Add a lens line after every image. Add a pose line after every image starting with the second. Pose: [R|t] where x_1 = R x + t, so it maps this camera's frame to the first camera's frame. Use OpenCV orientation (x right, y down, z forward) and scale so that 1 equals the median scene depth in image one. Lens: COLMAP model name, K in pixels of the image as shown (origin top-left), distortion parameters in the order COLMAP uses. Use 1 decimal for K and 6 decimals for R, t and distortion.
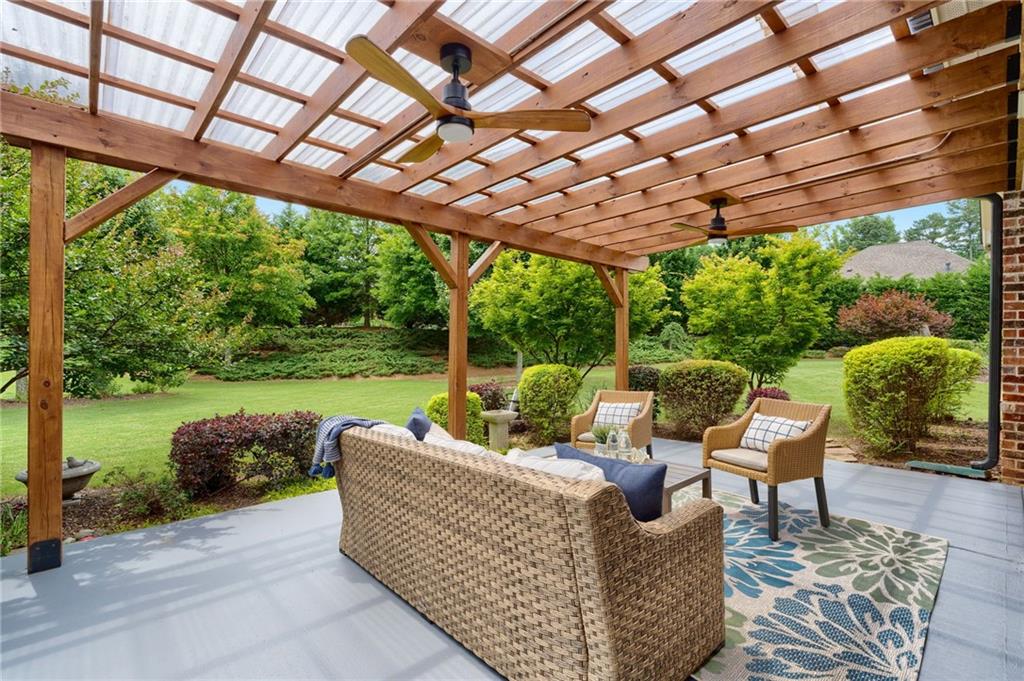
lens RADIAL K [[460.8, 0, 510.7], [0, 460.8, 339.4], [0, 0, 1]] dist [-0.004612, 0.000617]
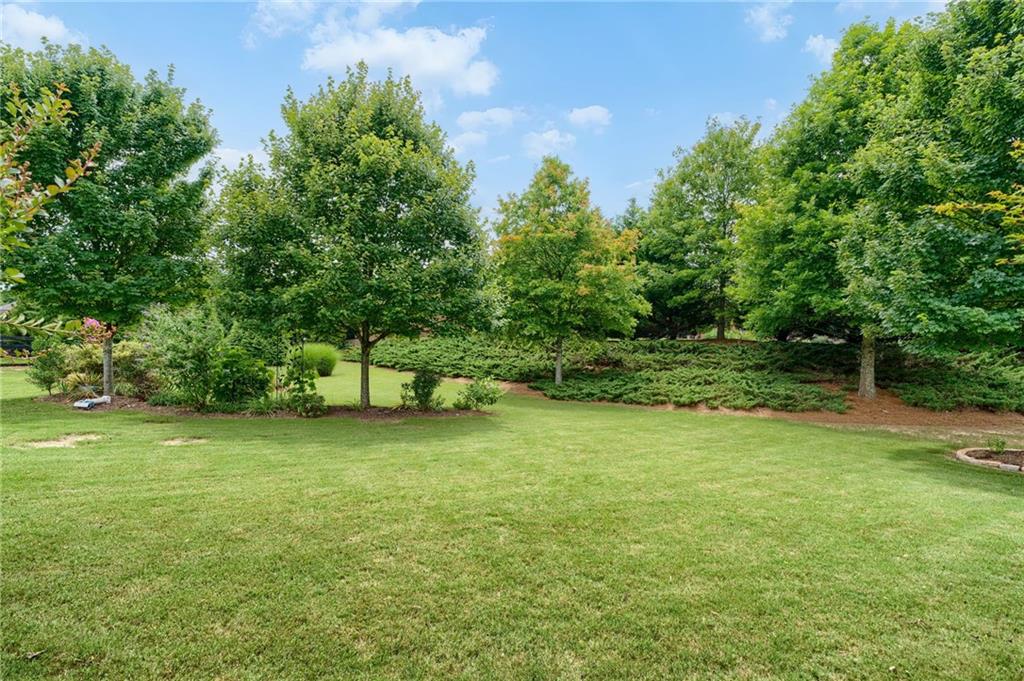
lens RADIAL K [[460.8, 0, 522.6], [0, 460.8, 358.9], [0, 0, 1]] dist [-0.004612, 0.000617]
pose [[0.751109, 0.024708, -0.659716, -0.067098], [-0.018220, 0.999695, 0.016697, -0.001501], [0.659927, -0.000521, 0.751329, 0.266211]]
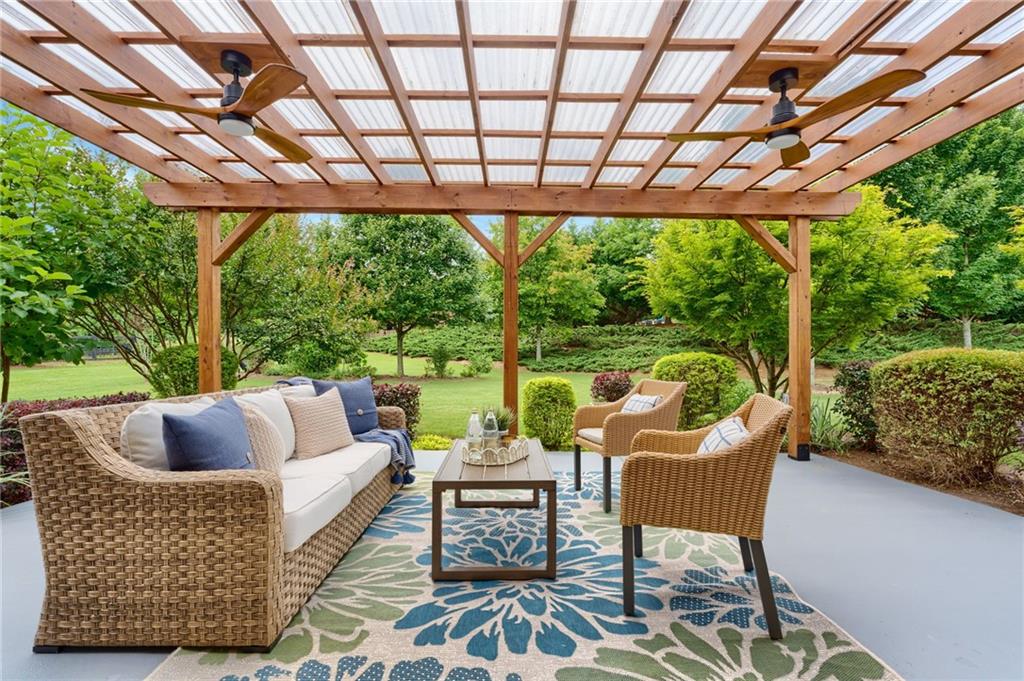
lens RADIAL K [[460.8, 0, 517.5], [0, 460.8, 345.3], [0, 0, 1]] dist [-0.004612, 0.000617]
pose [[0.745040, -0.000698, -0.667020, 0.140737], [0.007773, 0.999941, 0.007635, 0.011588], [0.666975, -0.010873, 0.745001, 0.072160]]
